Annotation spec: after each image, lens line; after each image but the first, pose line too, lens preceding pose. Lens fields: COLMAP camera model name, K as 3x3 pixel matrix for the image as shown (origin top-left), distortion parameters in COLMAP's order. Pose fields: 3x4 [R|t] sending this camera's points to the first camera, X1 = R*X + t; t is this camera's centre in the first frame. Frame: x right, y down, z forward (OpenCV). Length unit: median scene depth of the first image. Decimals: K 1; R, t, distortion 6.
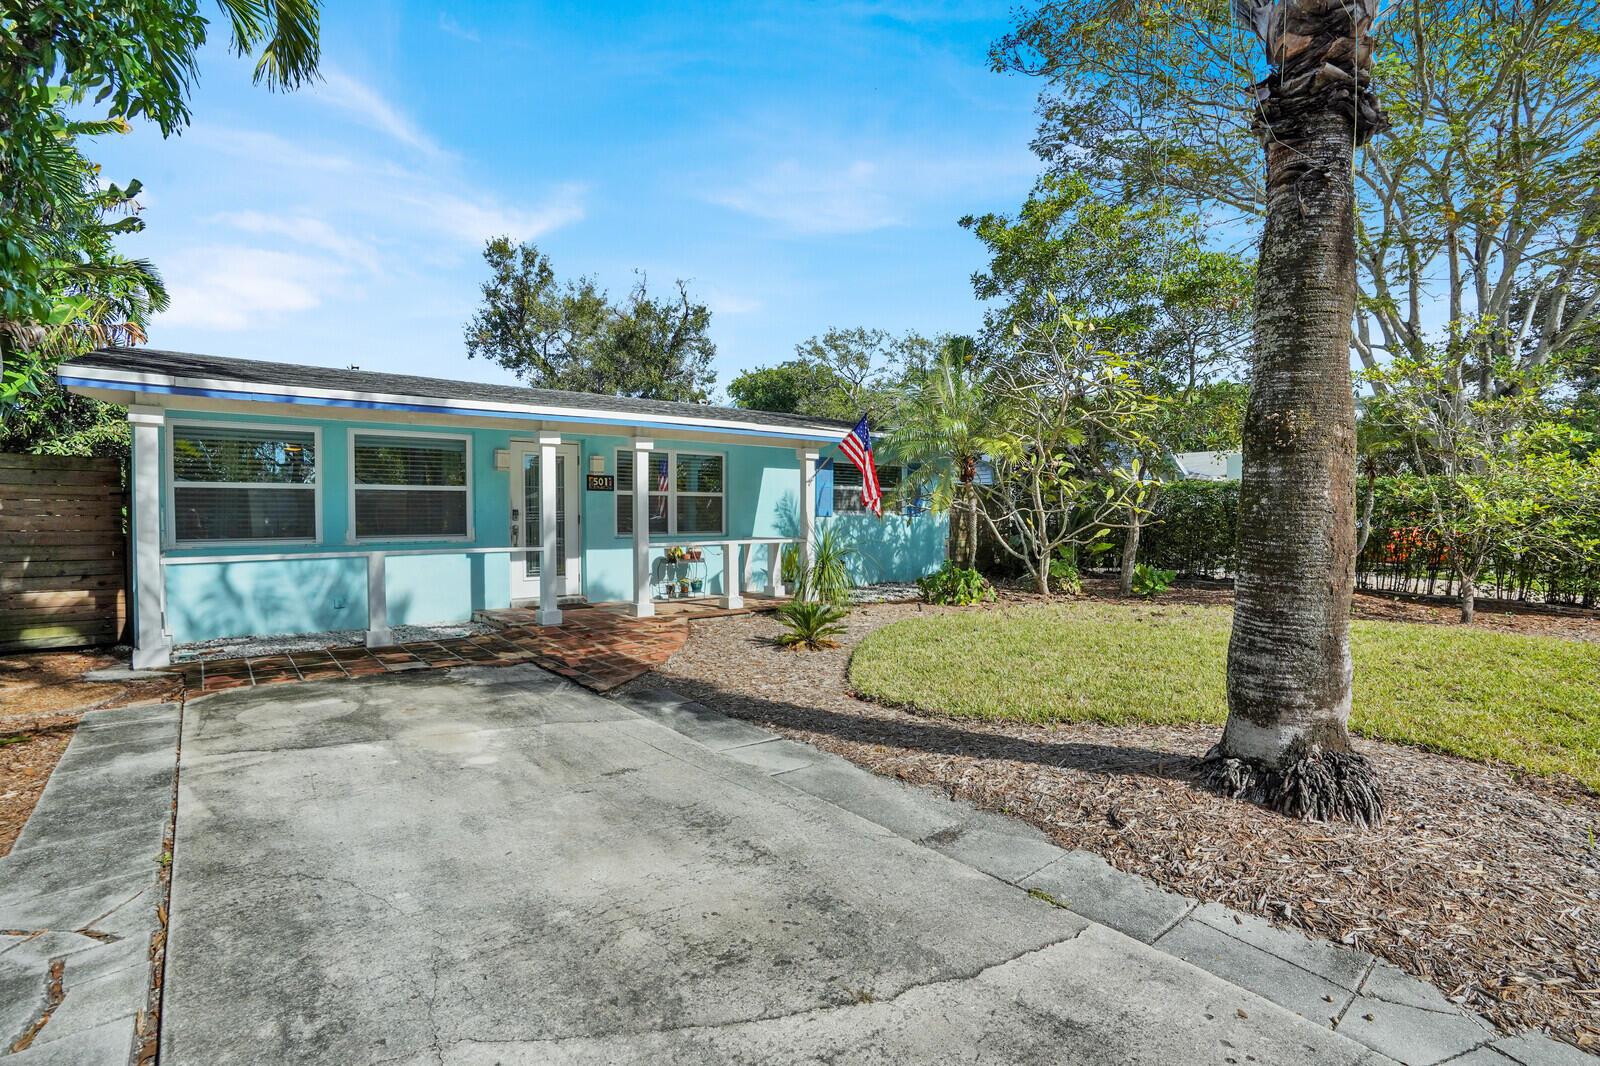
lens RADIAL K [[748.0, 0, 800.0], [0, 748.0, 533.0], [0, 0, 1]] dist [-0.084091, 0.061636]
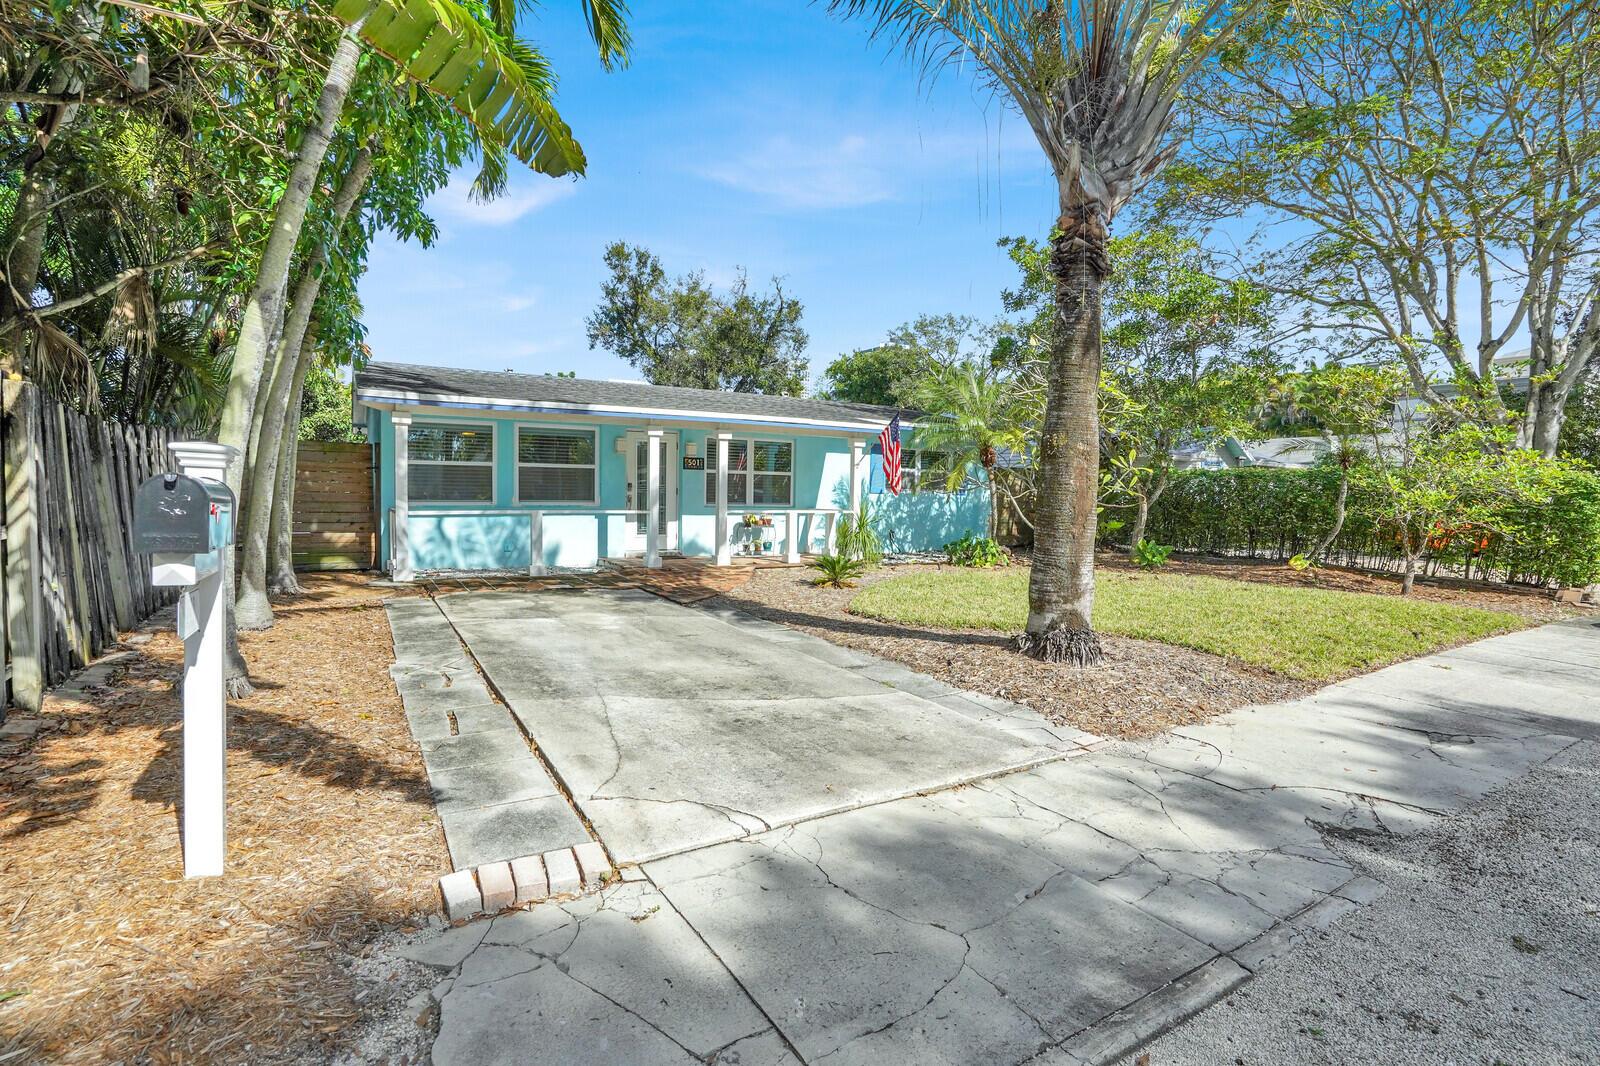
lens RADIAL K [[750.1, 0, 793.0], [0, 750.1, 534.6], [0, 0, 1]] dist [-0.059070, 0.022617]
pose [[0.988719, 0.027308, -0.147275, 0.090794], [-0.022677, 0.999197, 0.033032, 0.008437], [0.148059, -0.029320, 0.988544, -0.248756]]
